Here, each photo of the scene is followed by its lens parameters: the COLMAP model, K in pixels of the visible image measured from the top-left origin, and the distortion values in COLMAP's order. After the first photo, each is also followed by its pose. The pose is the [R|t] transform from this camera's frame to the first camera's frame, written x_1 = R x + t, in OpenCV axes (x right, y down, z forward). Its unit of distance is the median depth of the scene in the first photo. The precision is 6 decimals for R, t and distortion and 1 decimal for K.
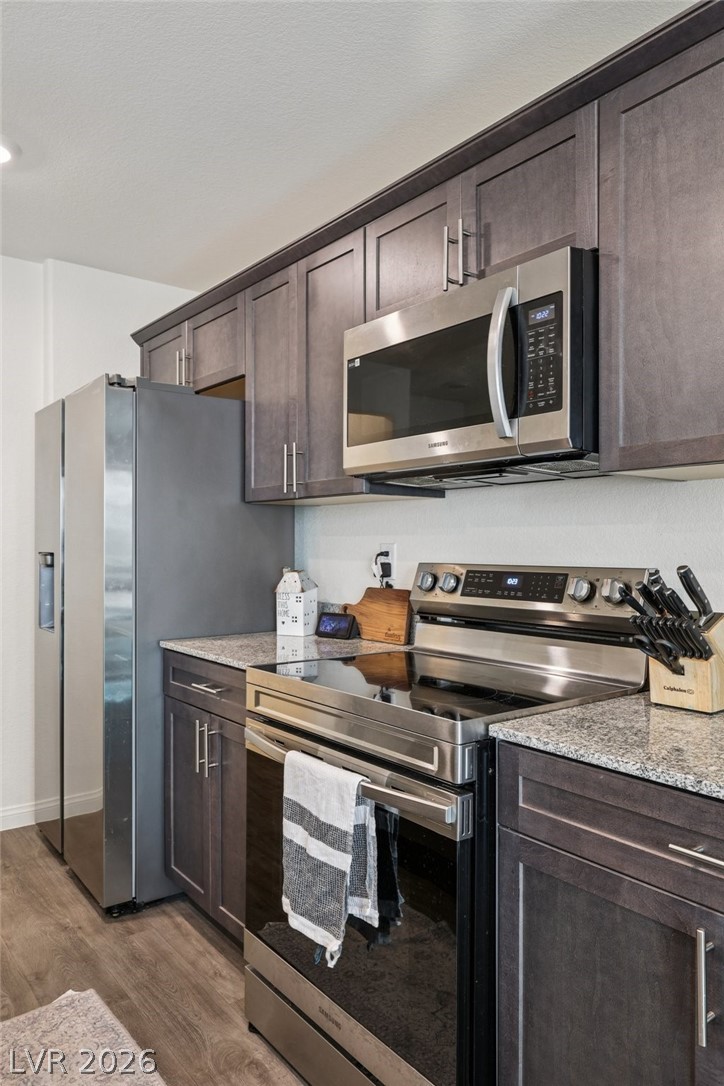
lens RADIAL K [[743.1, 0, 358.5], [0, 743.1, 549.7], [0, 0, 1]] dist [-0.003373, -0.001475]
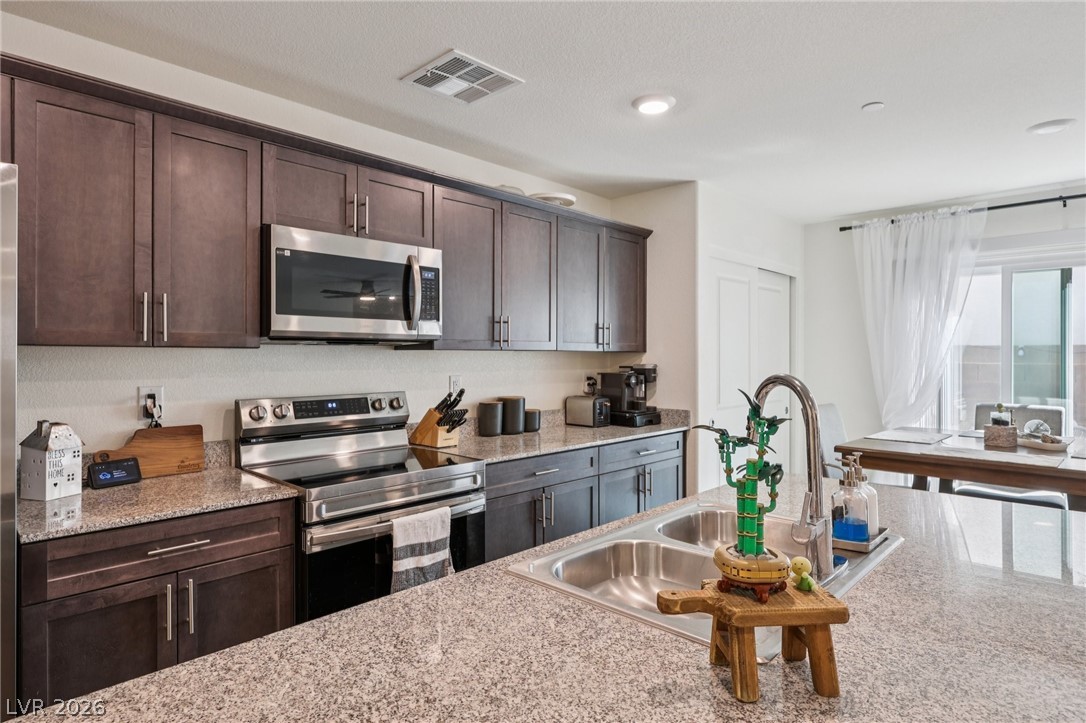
lens RADIAL K [[596.0, 0, 544.9], [0, 596.0, 355.1], [0, 0, 1]] dist [-0.002842, -0.000006]
pose [[-0.148109, -0.000814, 0.988971, -1.124989], [0.004880, 0.999987, 0.001554, -0.065865], [-0.988959, 0.005057, -0.148103, 0.693265]]
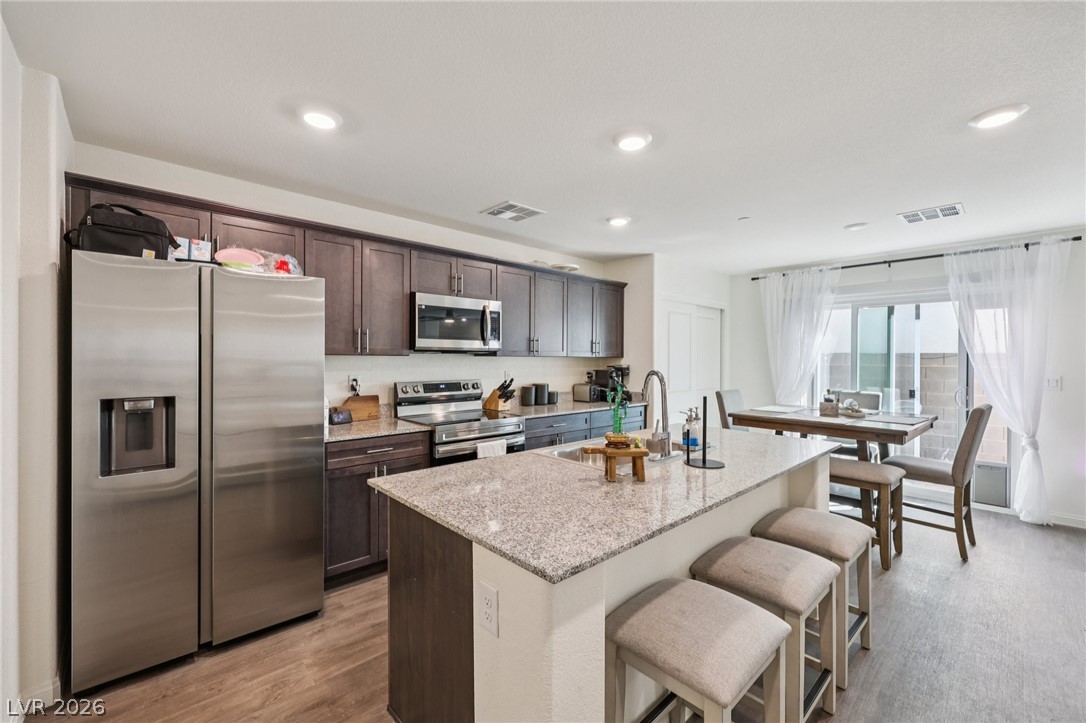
lens RADIAL K [[442.5, 0, 544.5], [0, 442.5, 359.9], [0, 0, 1]] dist [0.001302, 0.000497]
pose [[-0.088190, -0.006695, 0.996081, -1.572866], [0.001278, 0.999976, 0.006835, -0.074496], [-0.996103, 0.001876, -0.088179, 0.707046]]
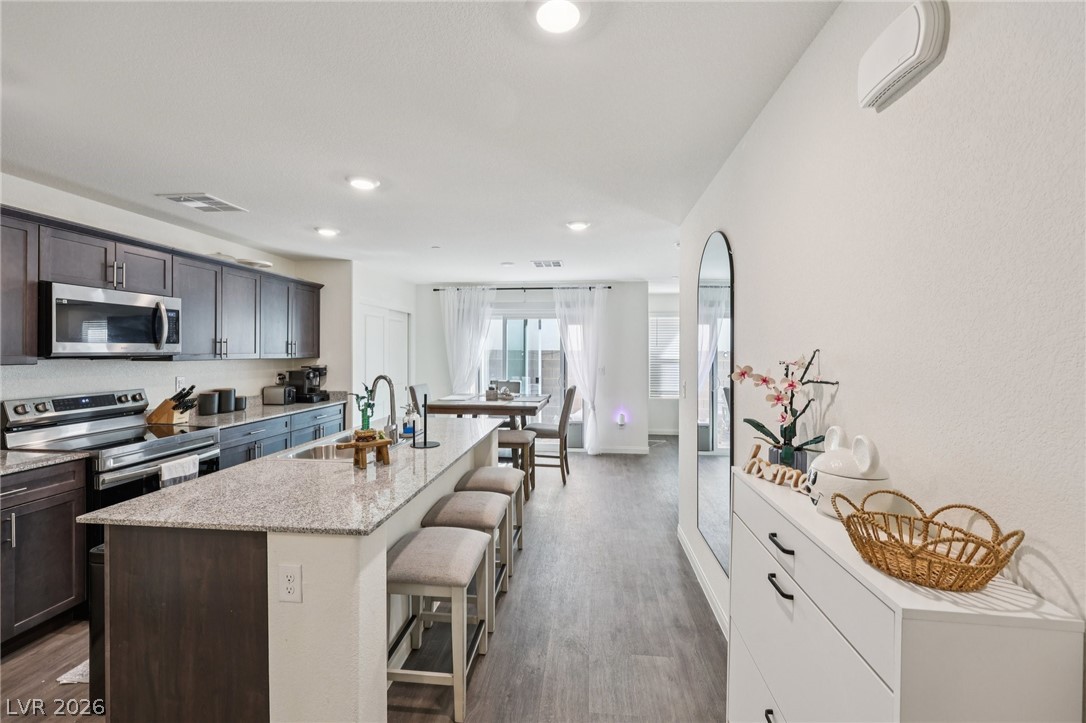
lens RADIAL K [[436.9, 0, 542.6], [0, 436.9, 350.7], [0, 0, 1]] dist [0.000811, 0.000210]
pose [[-0.721176, -0.002689, 0.692747, -1.763013], [0.001495, 0.999984, 0.005438, -0.119941], [-0.692751, 0.004958, -0.721160, 0.949125]]
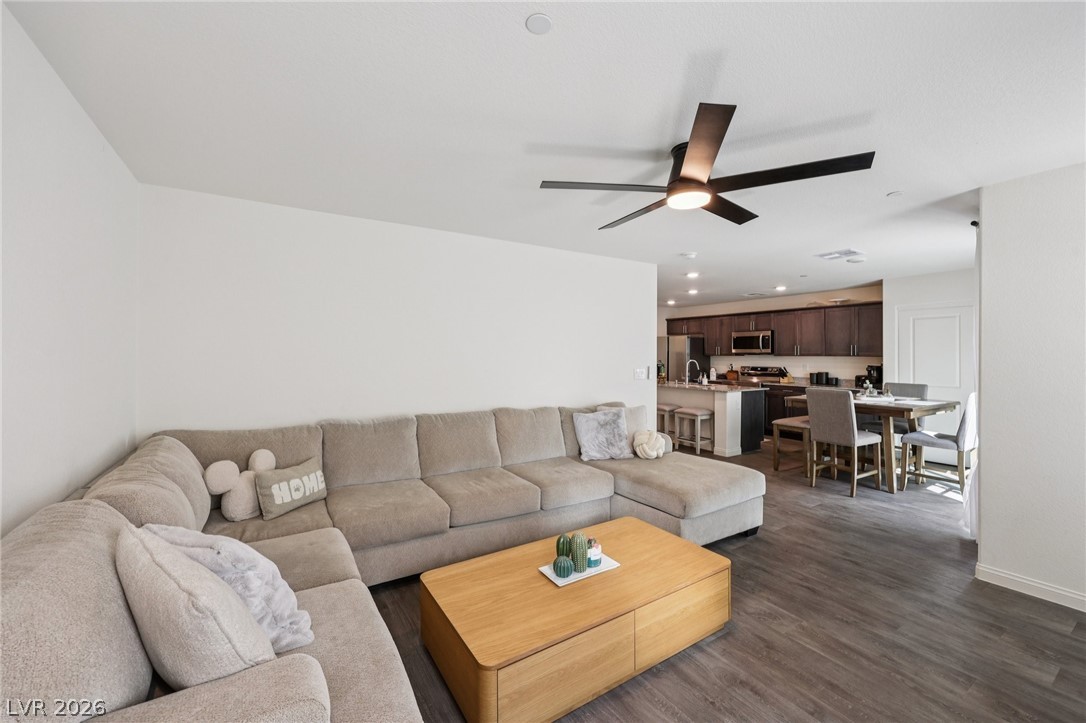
lens RADIAL K [[437.0, 0, 545.5], [0, 437.0, 355.6], [0, 0, 1]] dist [-0.000933, 0.000482]
pose [[0.996477, 0.000259, -0.083861, -1.416025], [-0.000566, 0.999993, -0.003643, -0.065006], [0.083859, 0.003678, 0.996471, -3.198189]]
